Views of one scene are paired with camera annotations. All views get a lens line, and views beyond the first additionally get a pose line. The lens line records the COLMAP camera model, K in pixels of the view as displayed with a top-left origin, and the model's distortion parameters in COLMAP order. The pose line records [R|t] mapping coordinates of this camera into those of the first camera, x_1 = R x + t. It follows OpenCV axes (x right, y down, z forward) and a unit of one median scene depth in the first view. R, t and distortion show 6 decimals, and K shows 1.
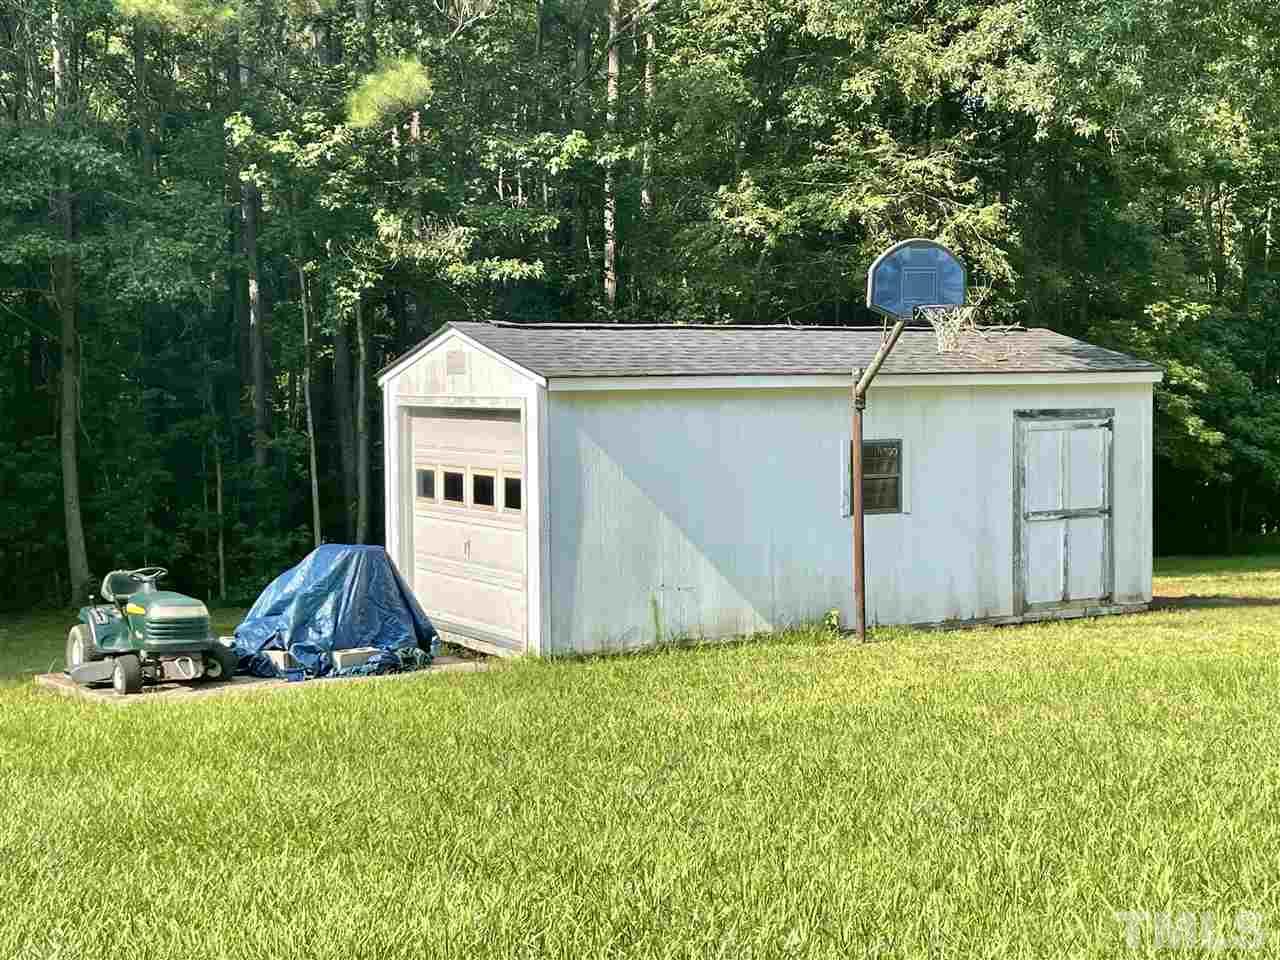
lens RADIAL K [[1750.2, 0, 637.9], [0, 1750.2, 455.5], [0, 0, 1]] dist [0.090745, 0.000000]
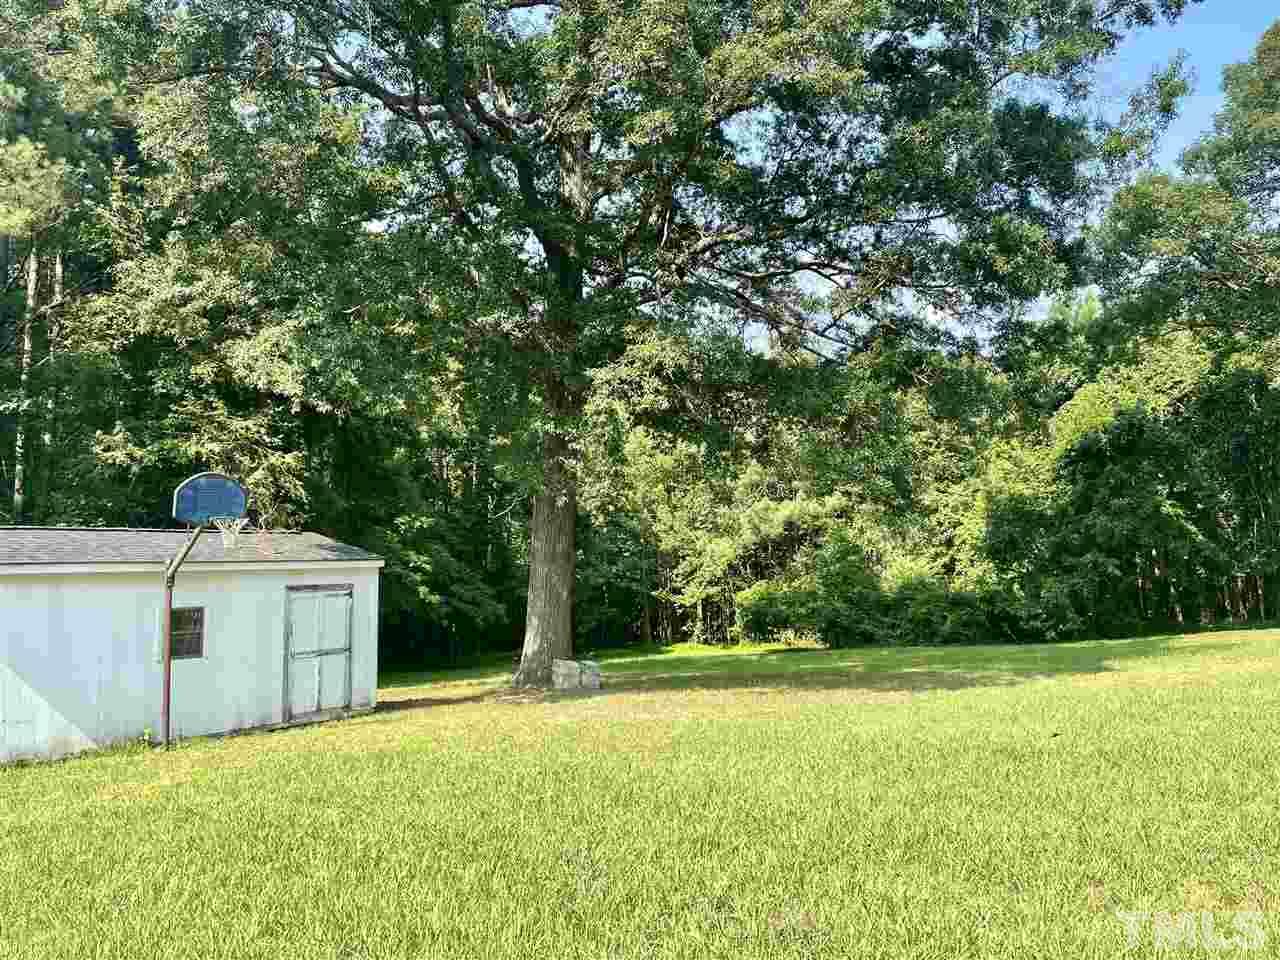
lens RADIAL K [[1085.1, 0, 635.6], [0, 1085.1, 471.8], [0, 0, 1]] dist [0.027410, -0.013227]
pose [[0.889741, 0.036869, 0.454975, 0.034140], [0.020512, 0.992497, -0.120540, -0.002459], [-0.456005, 0.116582, 0.882308, 0.009342]]
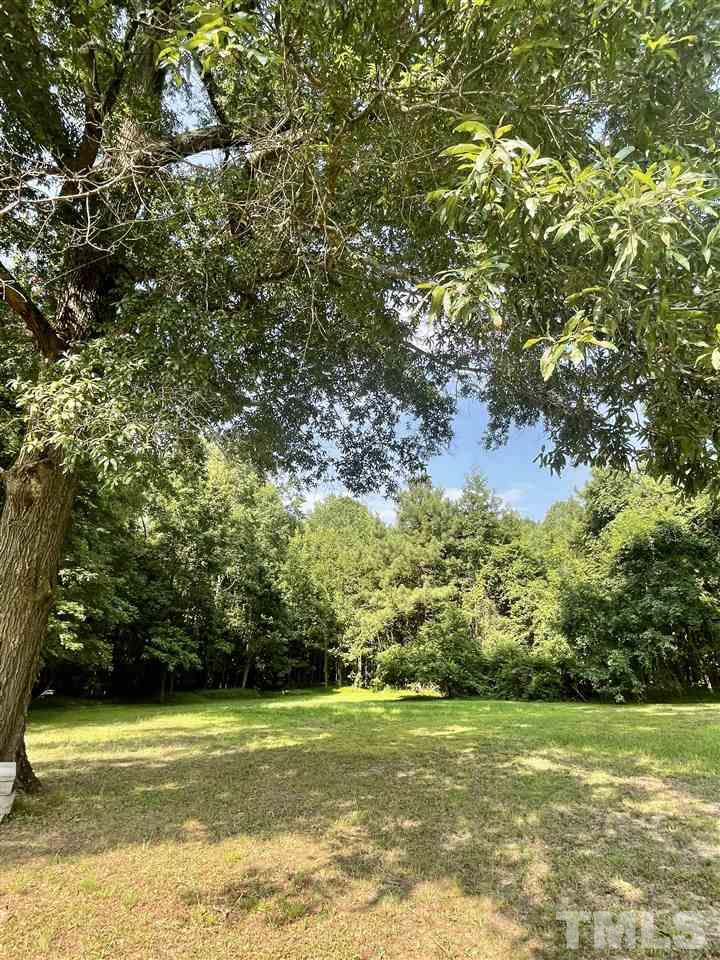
lens RADIAL K [[511.5, 0, 368.0], [0, 511.5, 475.9], [0, 0, 1]] dist [0.002025, -0.000140]
pose [[0.878214, 0.174902, 0.445139, 0.404938], [-0.018177, 0.942266, -0.334372, -0.006221], [-0.477921, 0.285559, 0.830691, 0.476446]]
